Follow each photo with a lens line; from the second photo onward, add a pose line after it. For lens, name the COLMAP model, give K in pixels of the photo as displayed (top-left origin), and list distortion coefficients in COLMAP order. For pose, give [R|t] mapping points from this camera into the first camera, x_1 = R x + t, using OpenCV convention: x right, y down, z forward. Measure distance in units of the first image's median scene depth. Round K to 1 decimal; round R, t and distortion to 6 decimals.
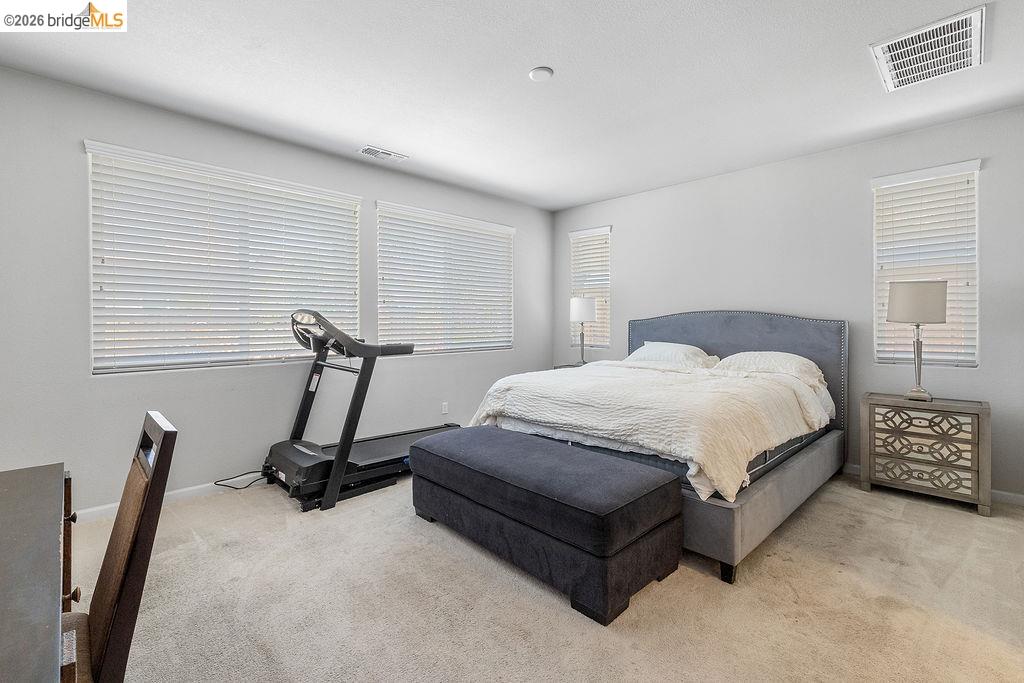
lens RADIAL K [[448.1, 0, 488.4], [0, 448.1, 319.5], [0, 0, 1]] dist [-0.001082, 0.000759]
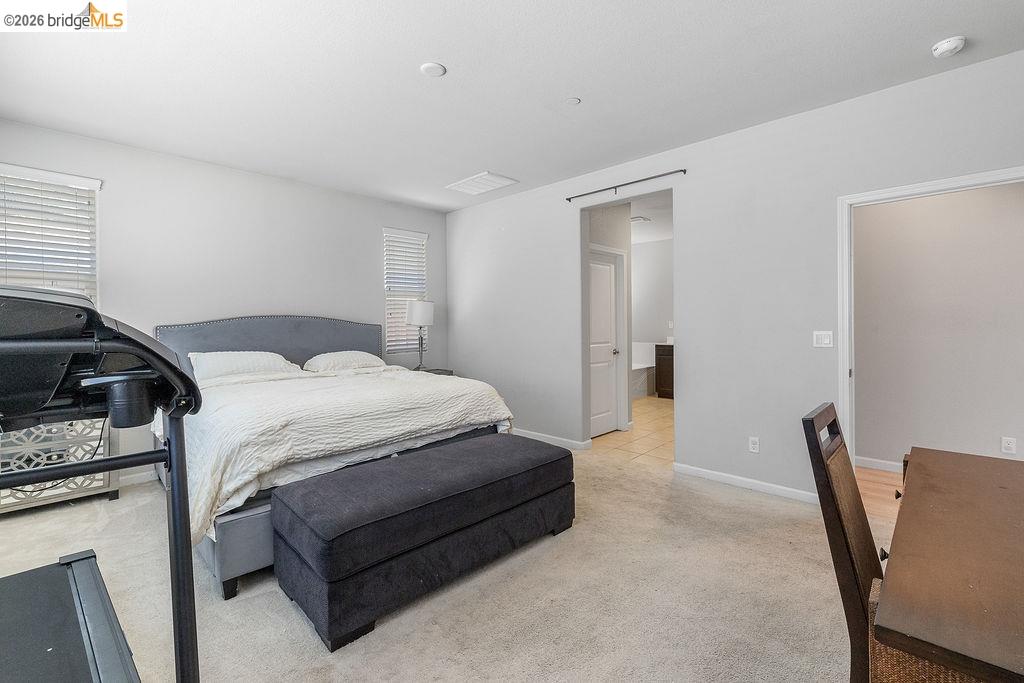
lens RADIAL K [[448.1, 0, 510.5], [0, 448.1, 341.8], [0, 0, 1]] dist [-0.001082, 0.000759]
pose [[-0.053179, -0.038957, 0.997825, -0.781965], [0.001823, 0.999233, 0.039109, 0.001849], [-0.998583, 0.003899, -0.053067, 0.827569]]
